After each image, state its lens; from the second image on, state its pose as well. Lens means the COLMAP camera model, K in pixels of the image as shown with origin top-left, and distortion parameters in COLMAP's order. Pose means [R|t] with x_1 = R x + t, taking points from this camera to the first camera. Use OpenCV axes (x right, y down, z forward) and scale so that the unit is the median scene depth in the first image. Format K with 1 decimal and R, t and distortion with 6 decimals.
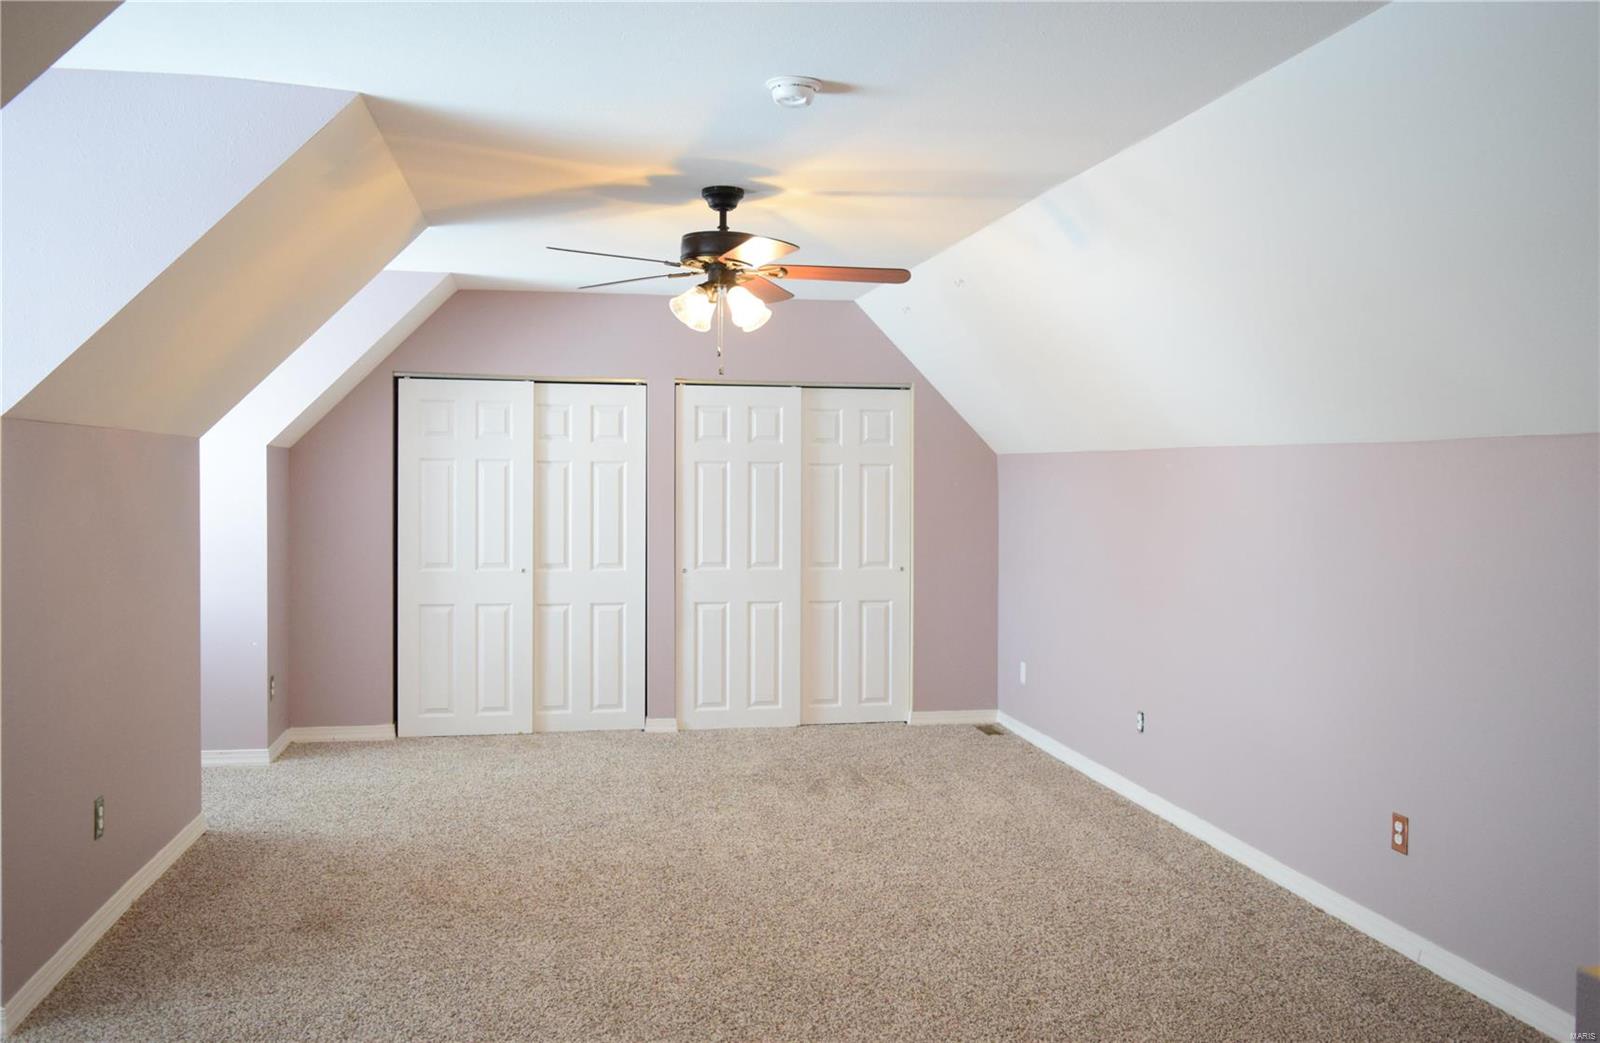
lens RADIAL K [[1267.0, 0, 801.9], [0, 1267.0, 512.9], [0, 0, 1]] dist [-0.013331, -0.007807]
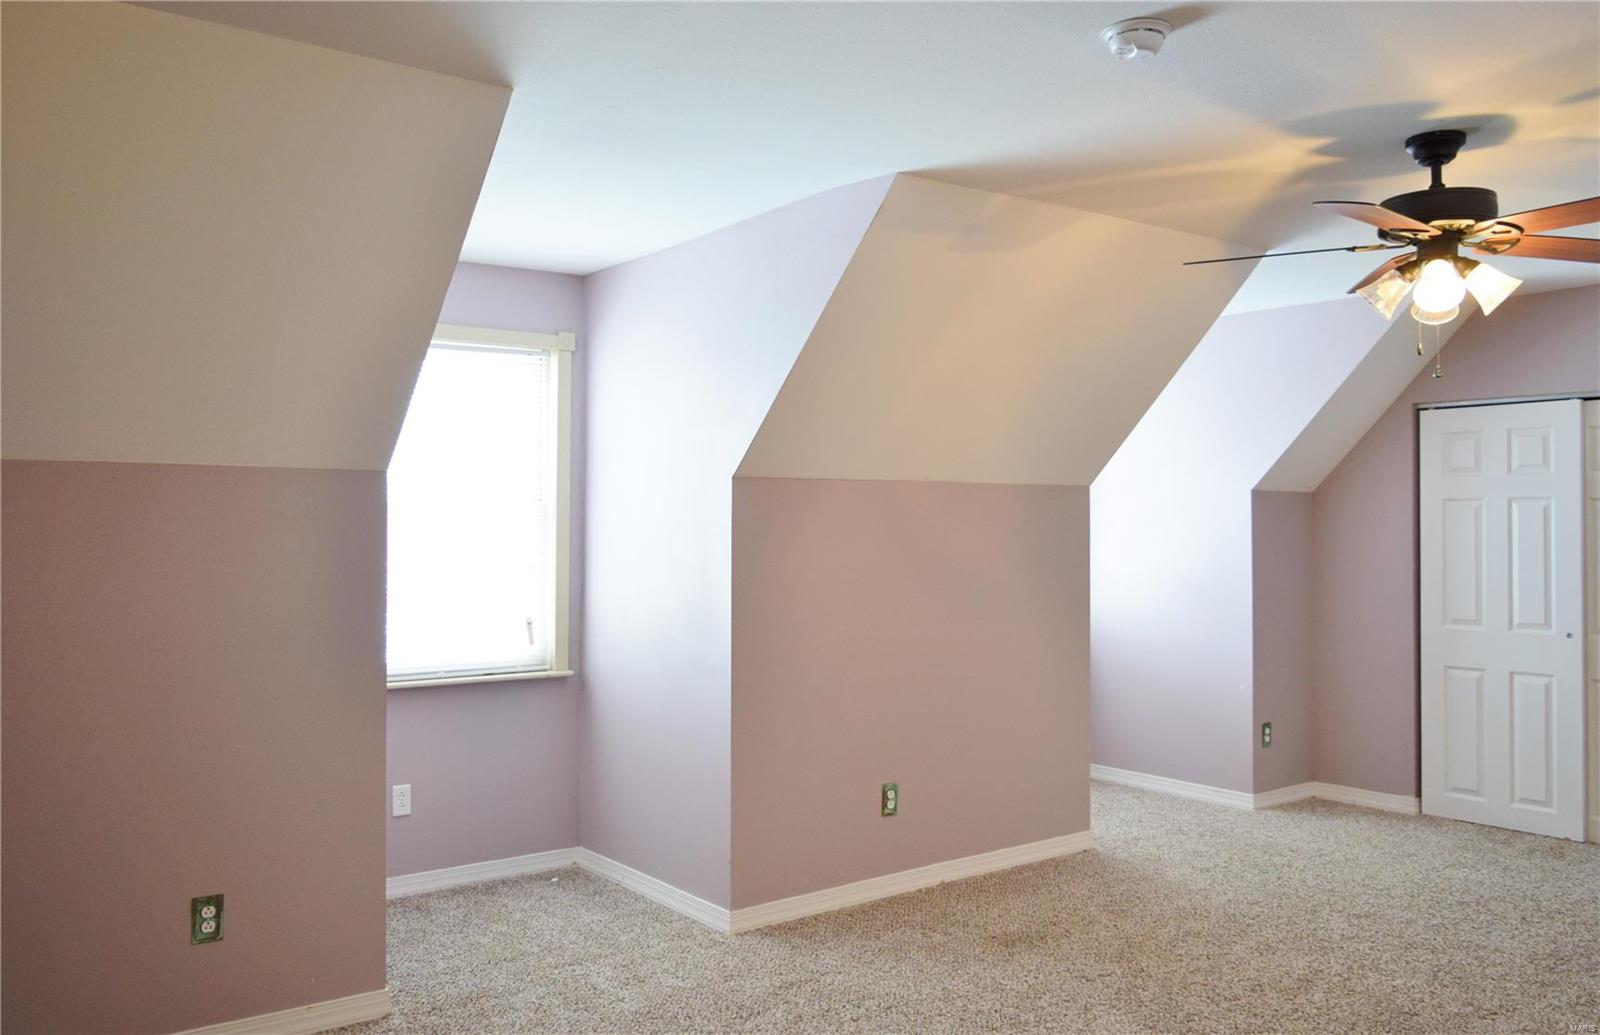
lens RADIAL K [[1288.7, 0, 803.8], [0, 1288.7, 518.6], [0, 0, 1]] dist [-0.029106, 0.009331]
pose [[0.432356, -0.013170, -0.901607, 0.385344], [-0.019291, 0.999529, -0.023851, 0.000488], [0.901496, 0.027705, 0.431899, 0.271519]]
